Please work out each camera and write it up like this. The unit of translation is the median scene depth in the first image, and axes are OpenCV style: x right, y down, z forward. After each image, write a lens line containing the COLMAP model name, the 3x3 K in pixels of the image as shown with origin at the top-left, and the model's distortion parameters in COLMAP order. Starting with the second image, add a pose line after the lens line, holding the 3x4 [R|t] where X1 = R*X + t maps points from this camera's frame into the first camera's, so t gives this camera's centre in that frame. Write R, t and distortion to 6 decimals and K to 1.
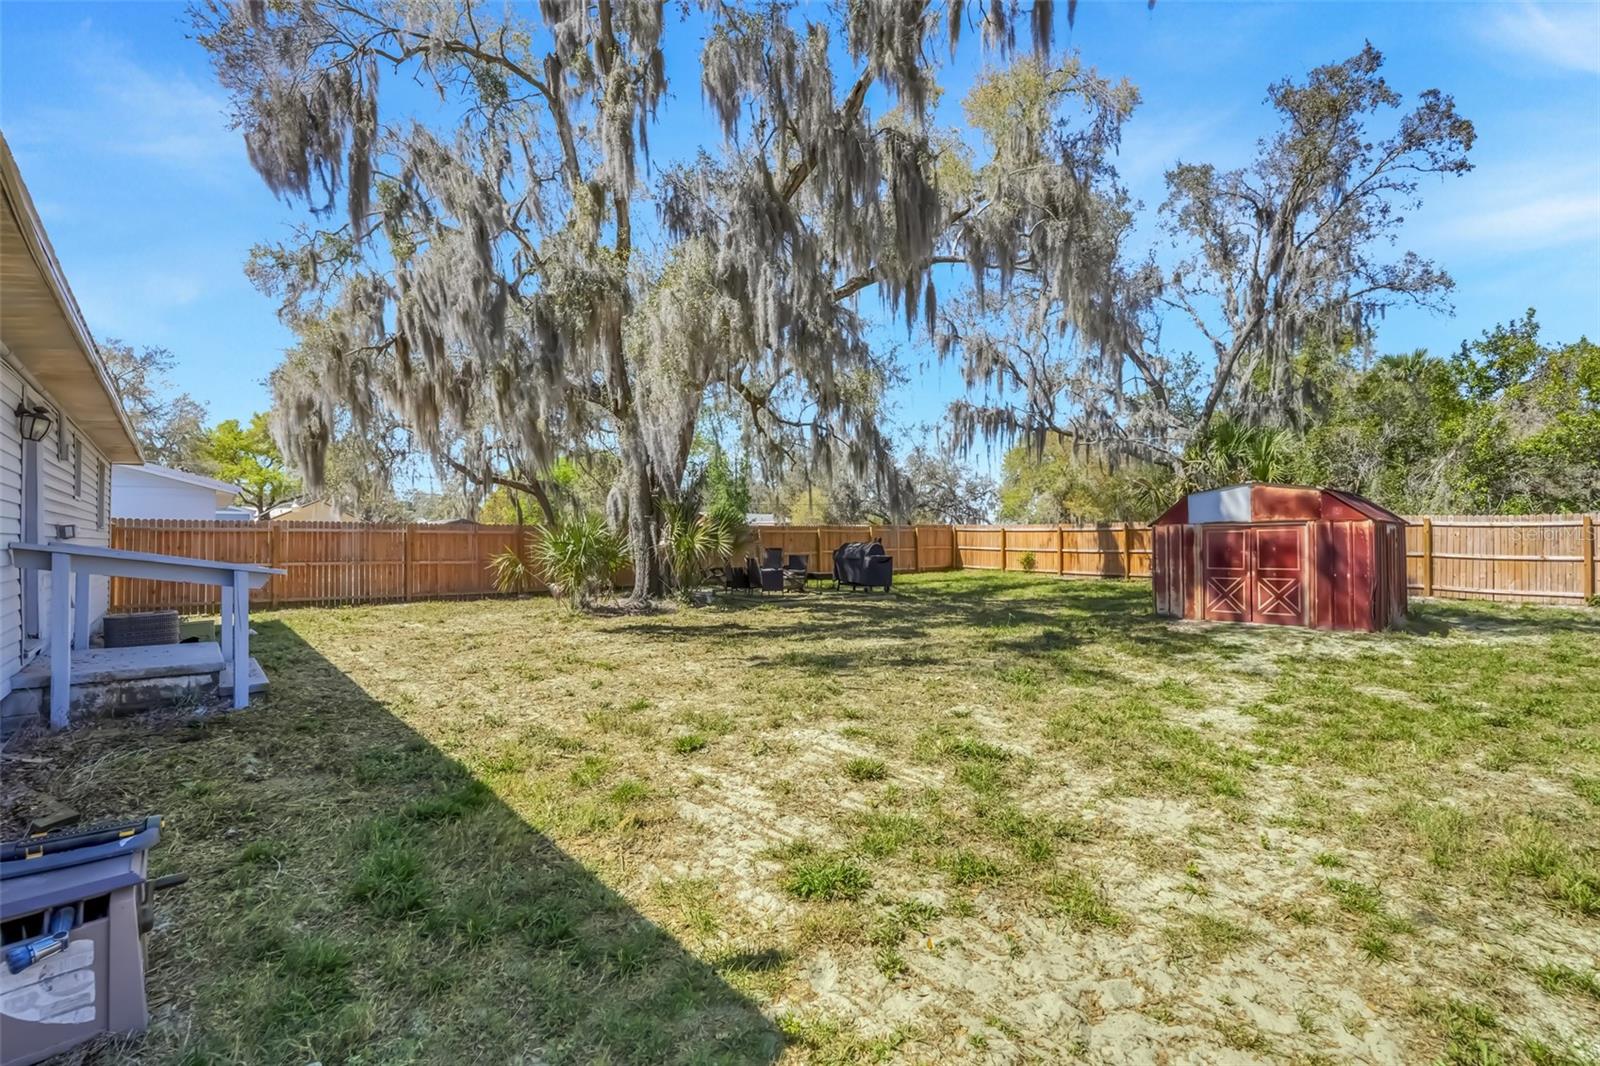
lens RADIAL K [[745.6, 0, 800.0], [0, 745.6, 533.0], [0, 0, 1]] dist [0.000352, 0.000084]
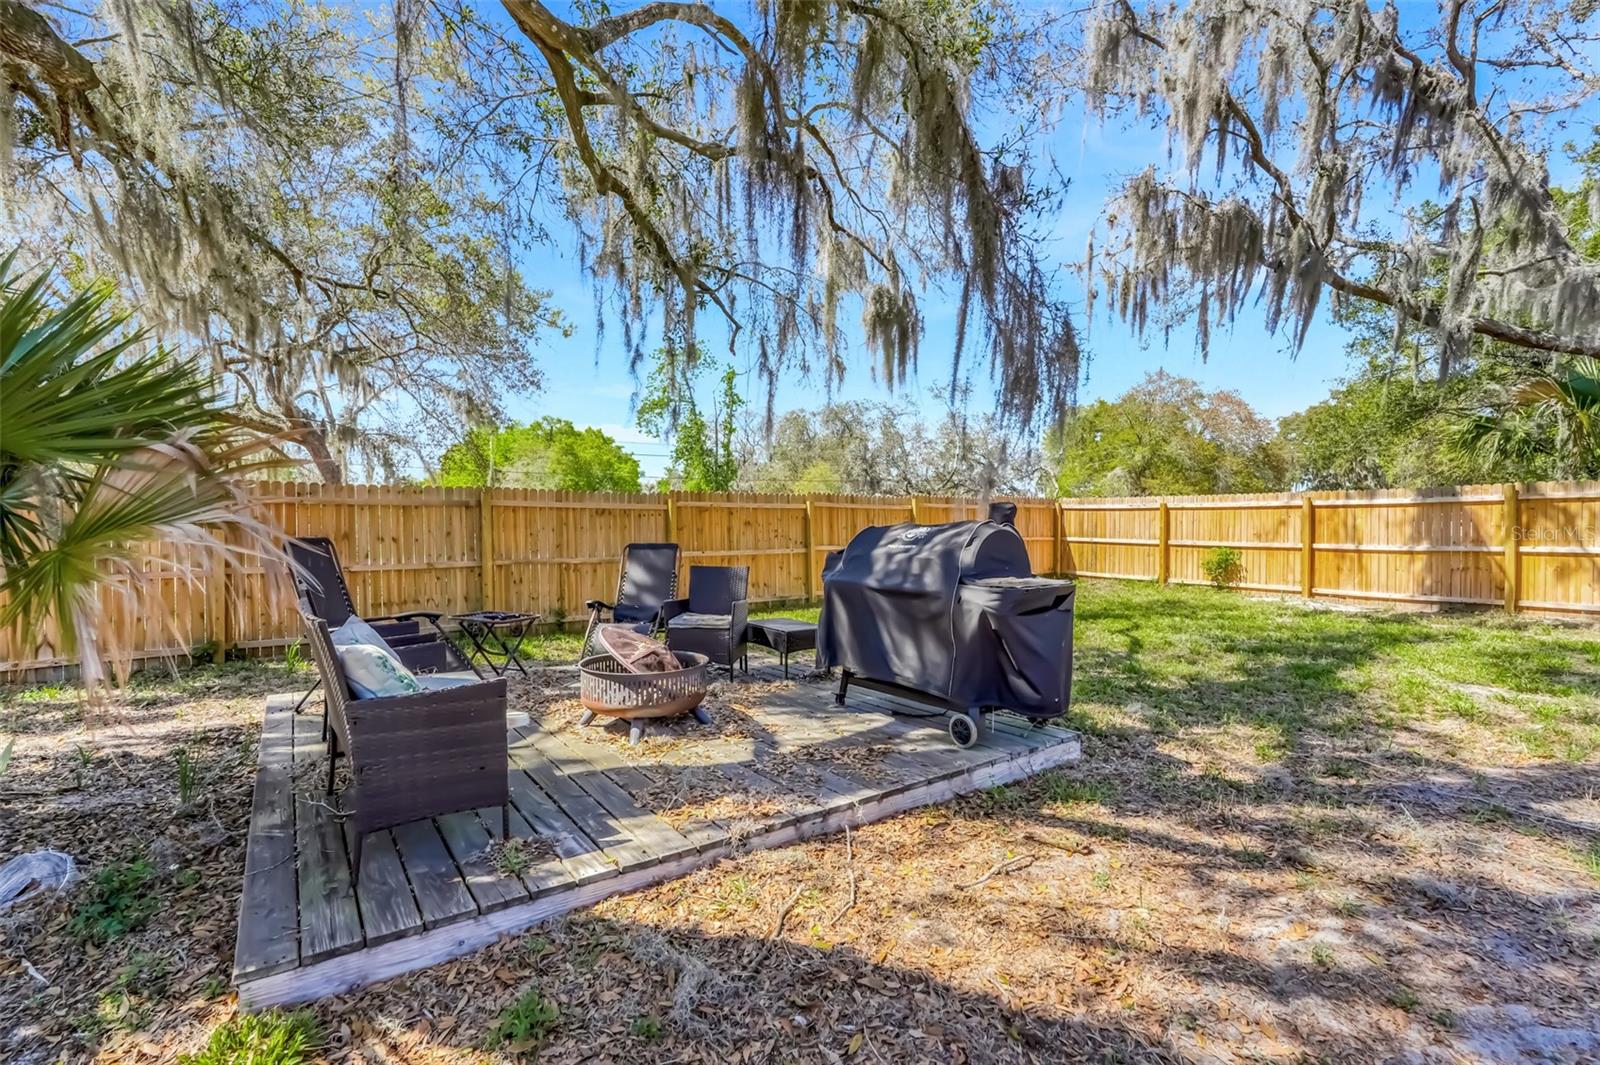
lens RADIAL K [[678.0, 0, 800.0], [0, 678.0, 532.5], [0, 0, 1]] dist [-0.000189, -0.000008]
pose [[0.999566, 0.003597, -0.029252, 0.036289], [-0.003194, 0.999899, 0.013829, 0.010085], [0.029299, -0.013730, 0.999476, 0.610092]]
